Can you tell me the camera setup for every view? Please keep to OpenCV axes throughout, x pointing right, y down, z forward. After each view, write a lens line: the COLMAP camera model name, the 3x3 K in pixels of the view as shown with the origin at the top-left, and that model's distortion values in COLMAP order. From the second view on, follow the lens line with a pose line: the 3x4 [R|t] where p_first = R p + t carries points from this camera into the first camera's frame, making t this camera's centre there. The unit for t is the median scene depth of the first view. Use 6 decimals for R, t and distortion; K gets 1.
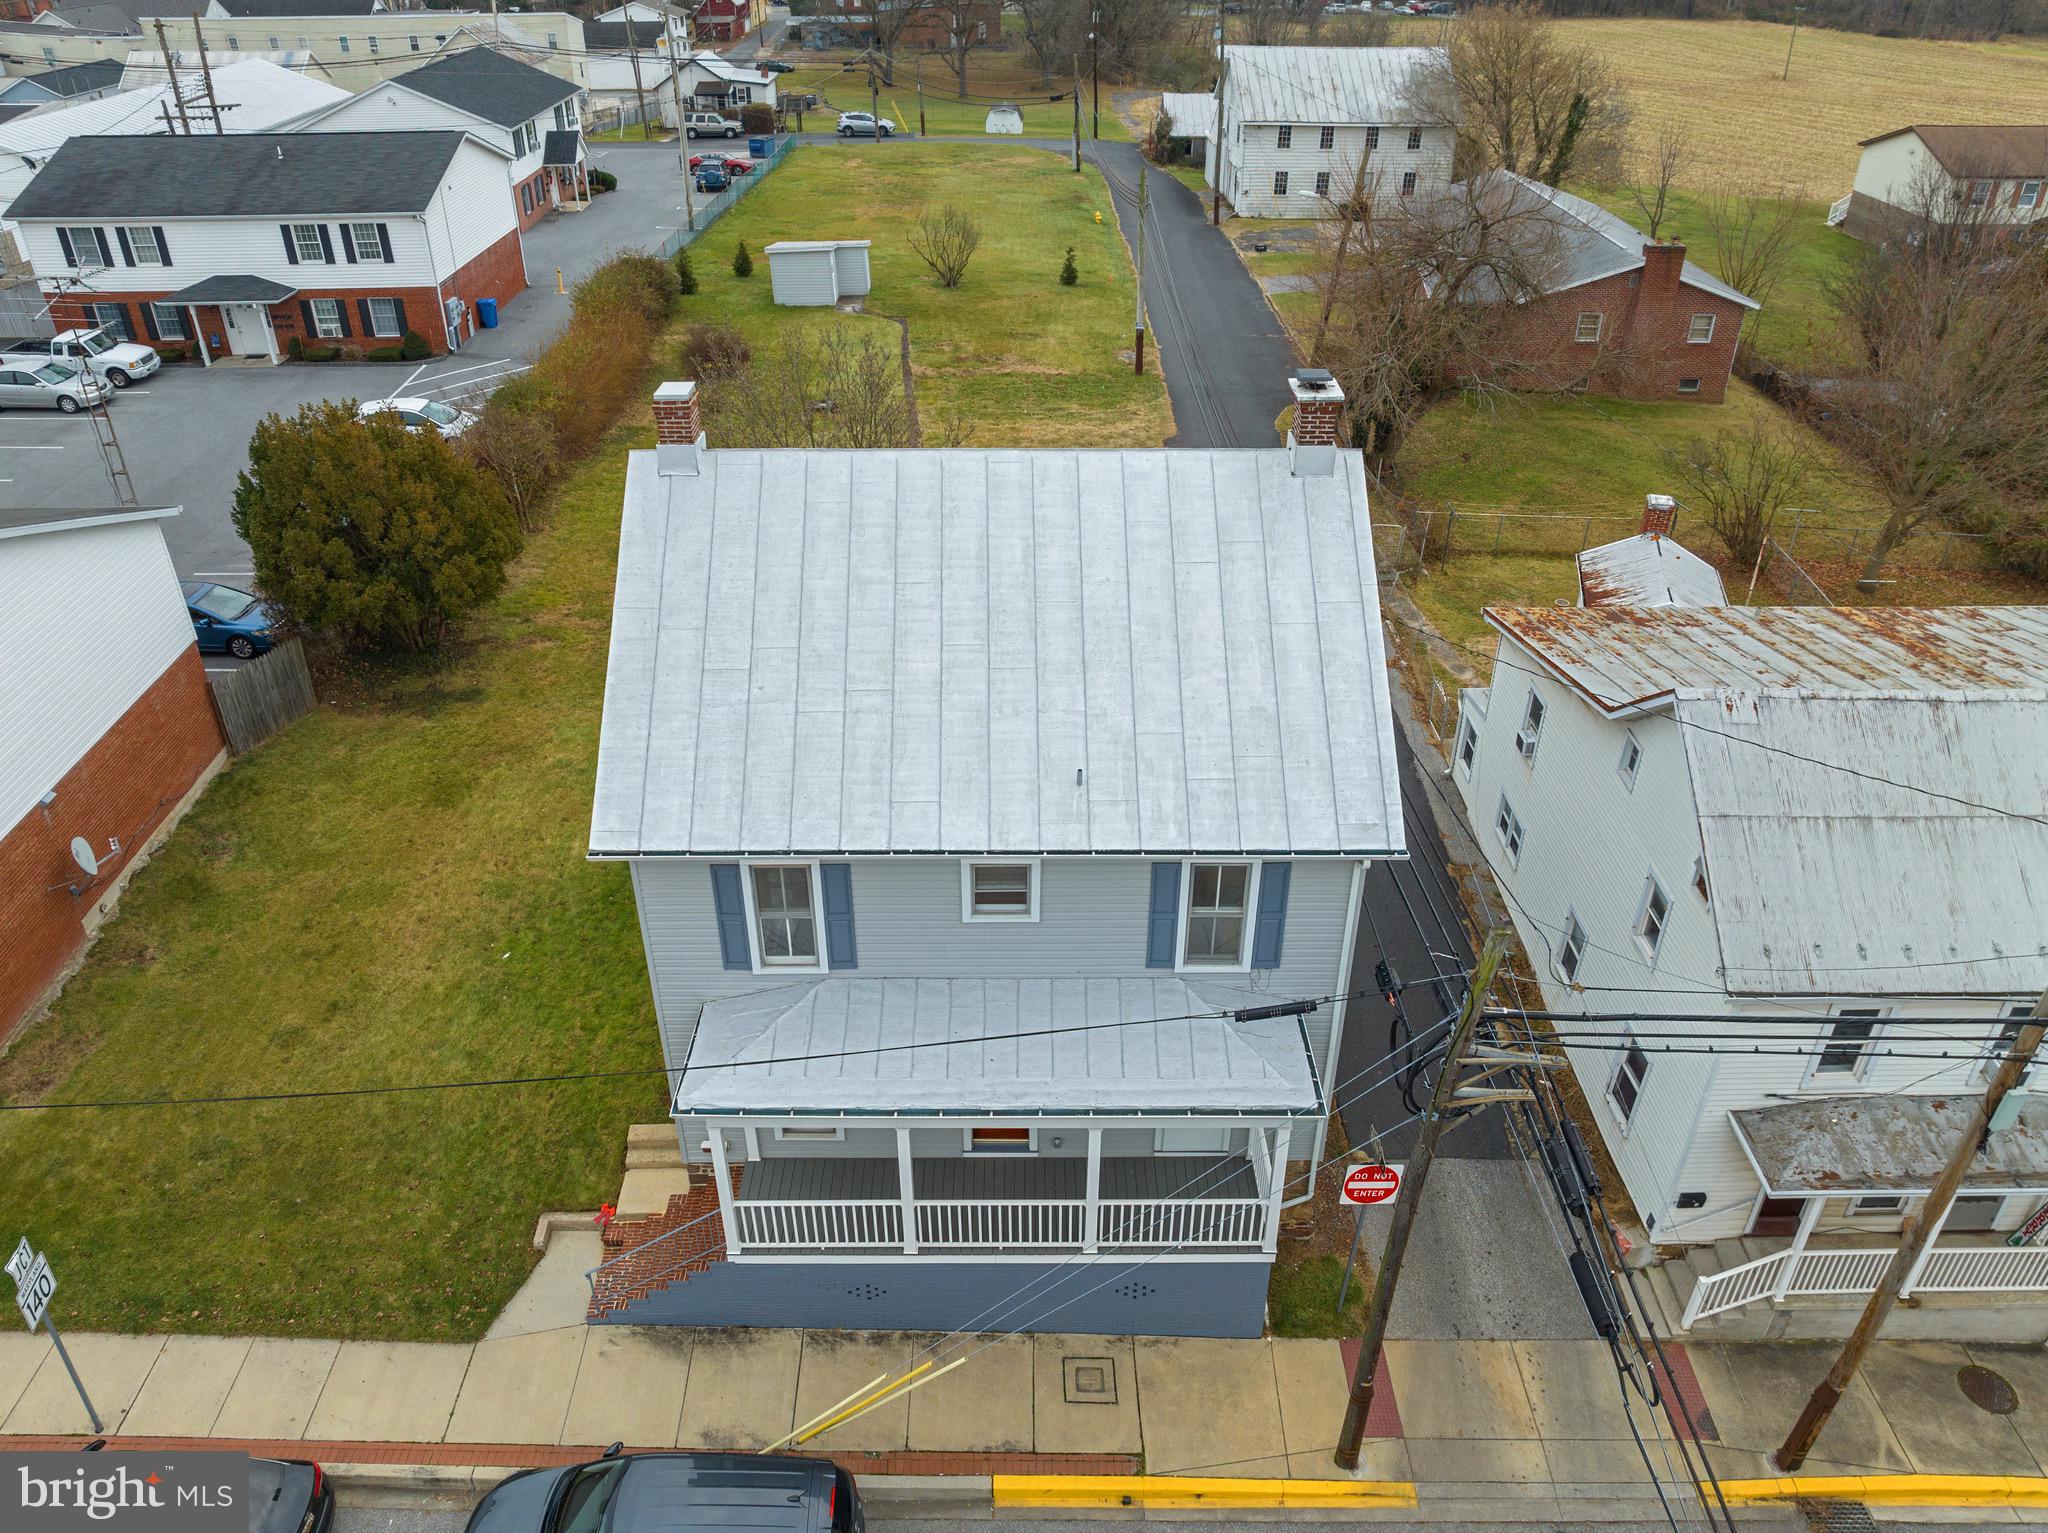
lens RADIAL K [[1456.1, 0, 1024.0], [0, 1456.1, 766.5], [0, 0, 1]] dist [-0.036222, 0.000979]
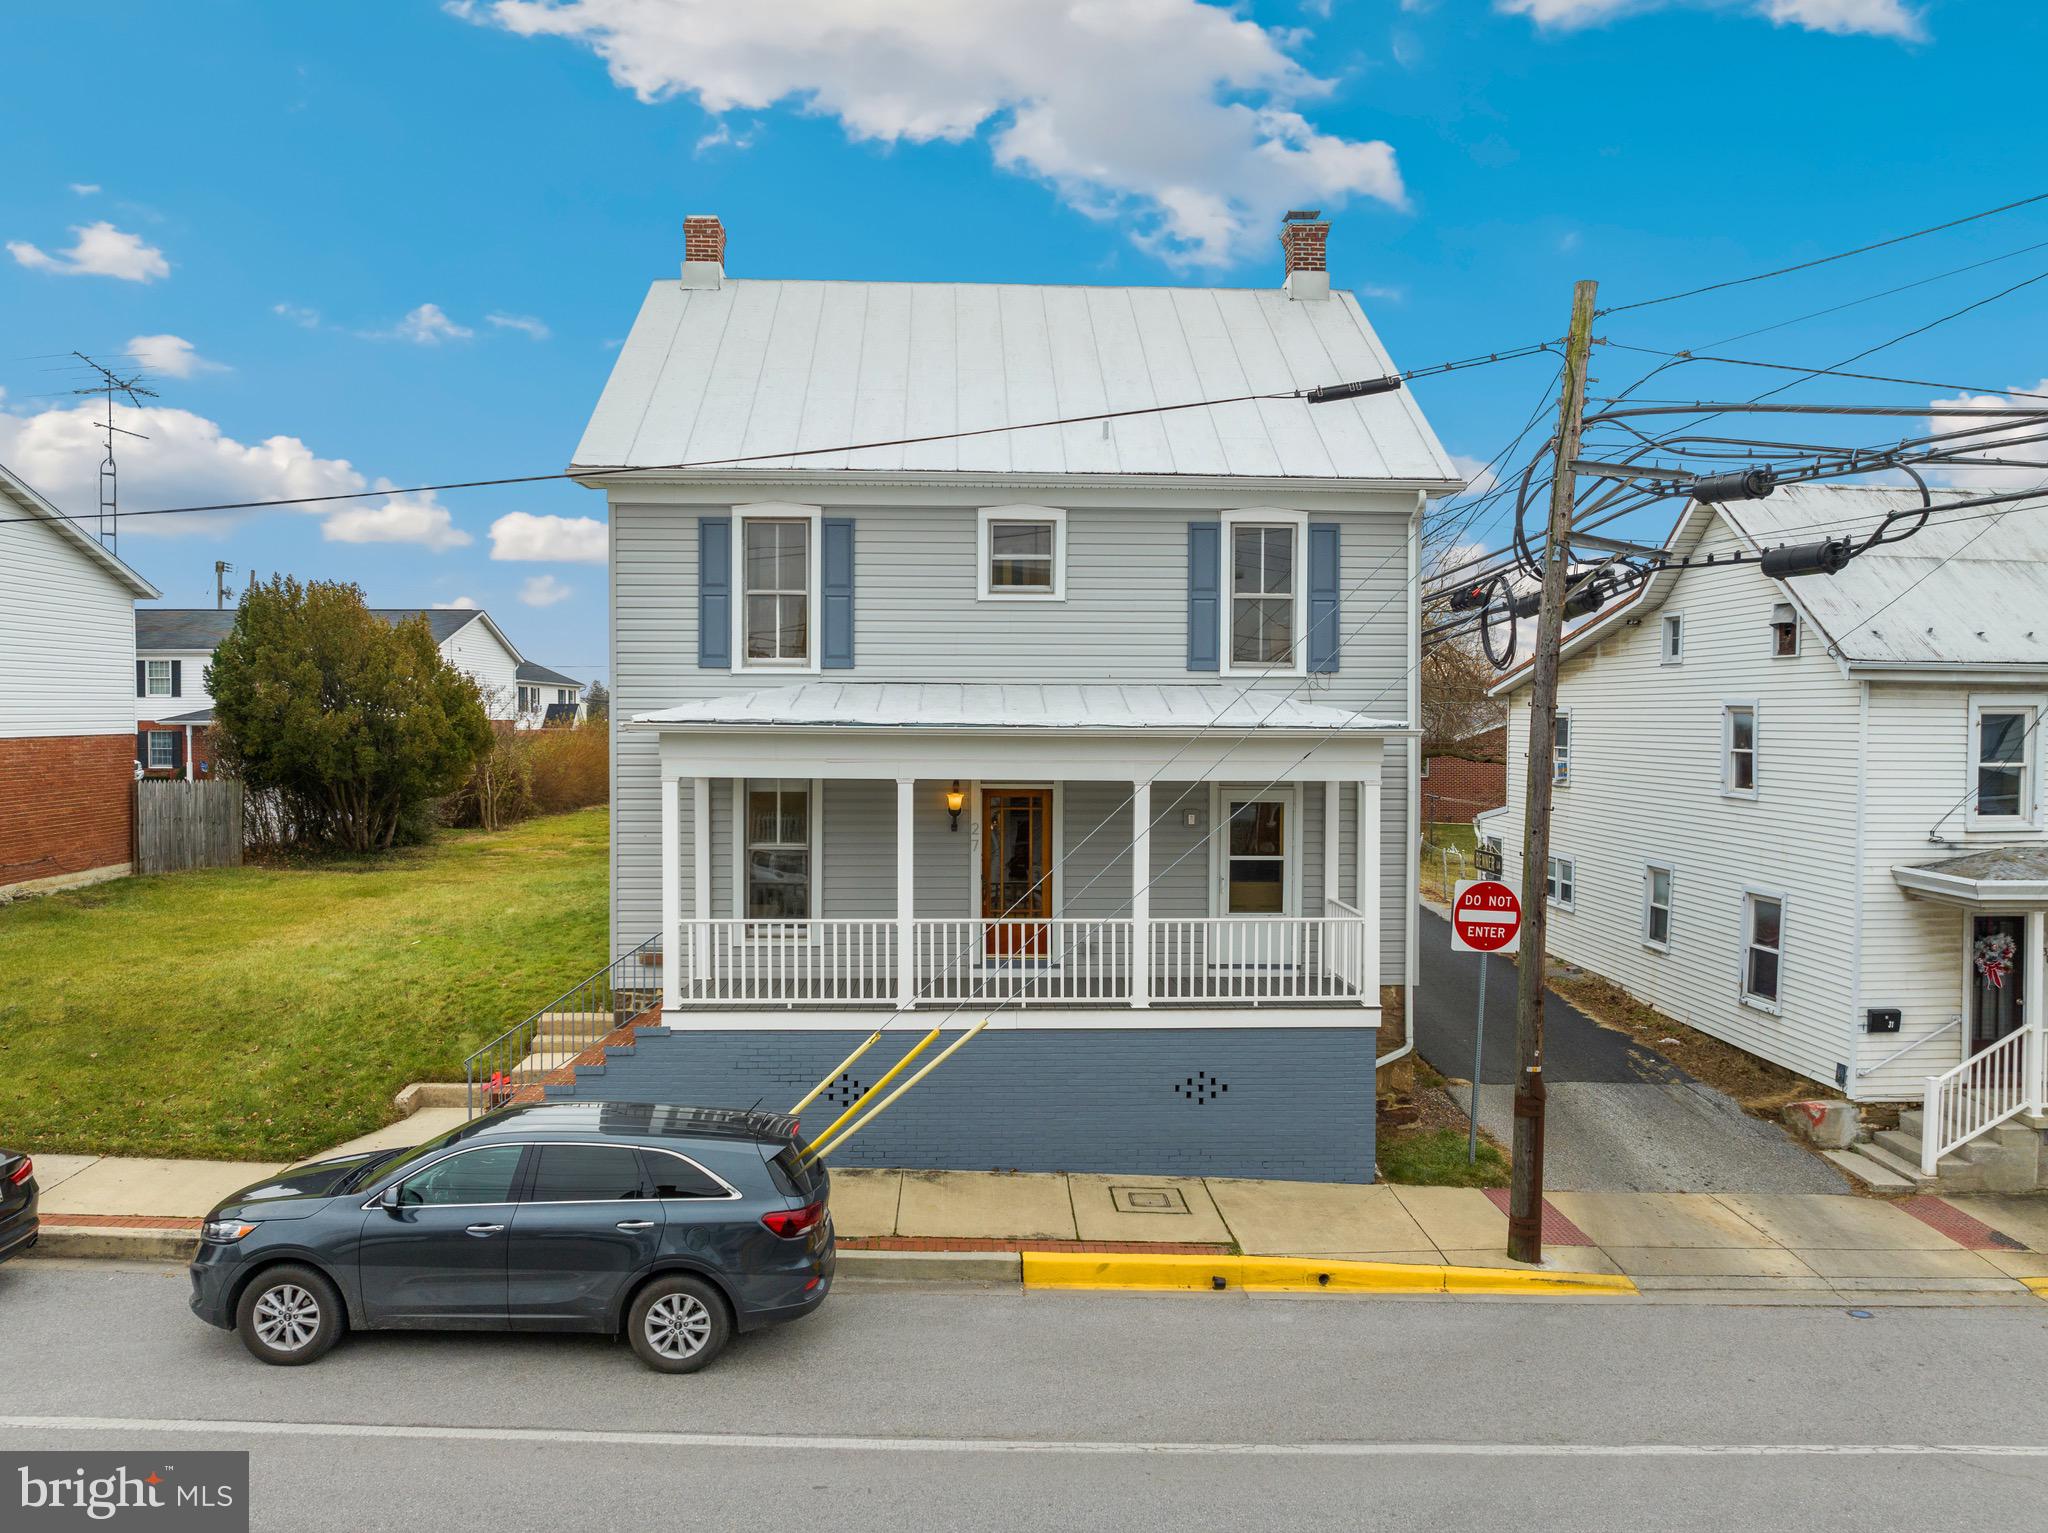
lens RADIAL K [[1445.6, 0, 1024.0], [0, 1445.6, 766.5], [0, 0, 1]] dist [-0.033629, 0.001690]
pose [[0.999366, 0.002336, 0.035540, -0.042323], [0.015888, 0.863832, -0.503529, 0.595287], [-0.031876, 0.503774, 0.863247, 0.274153]]
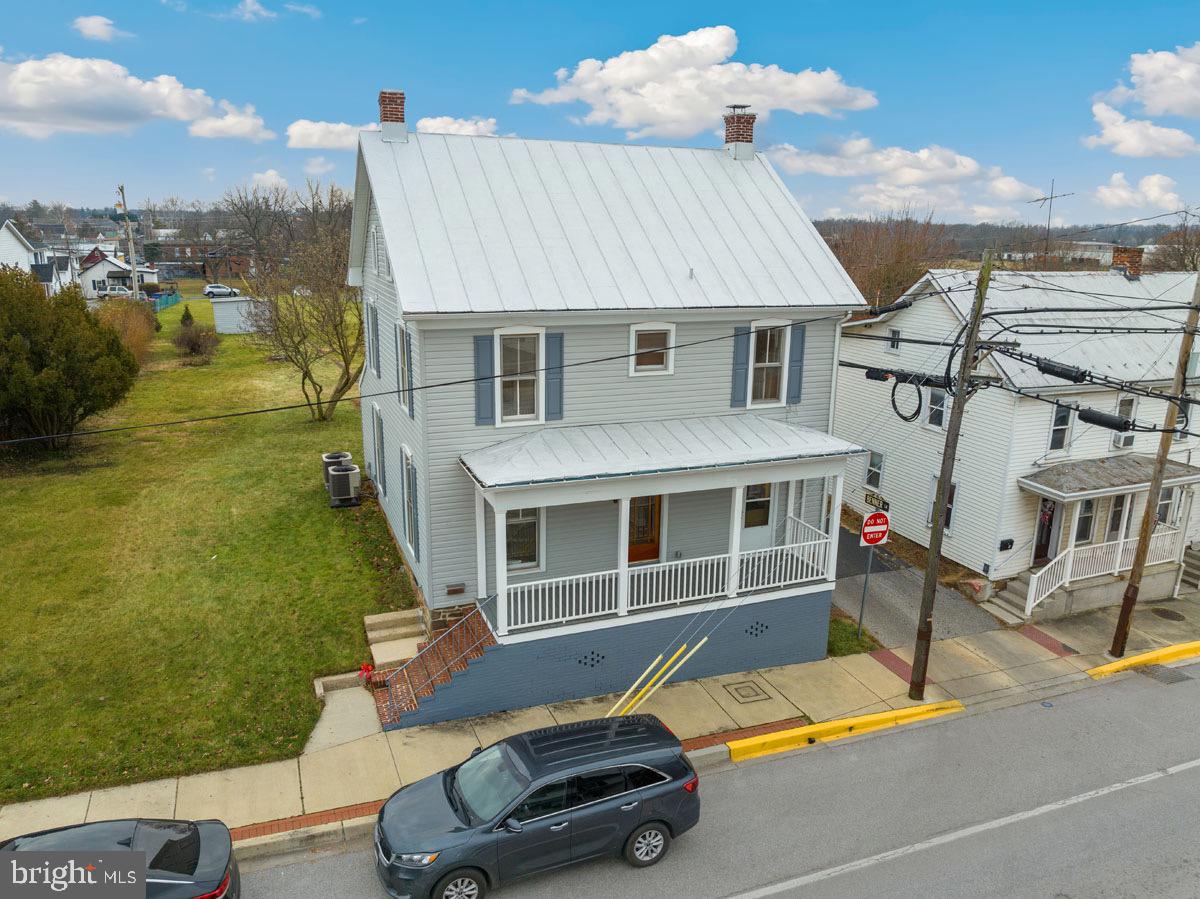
lens RADIAL K [[853.2, 0, 600.0], [0, 853.2, 449.5], [0, 0, 1]] dist [-0.036222, 0.000979]
pose [[0.930040, -0.079268, 0.358808, -0.379693], [0.182477, 0.947178, -0.263735, 0.389783], [-0.318949, 0.310758, 0.895377, 0.201663]]
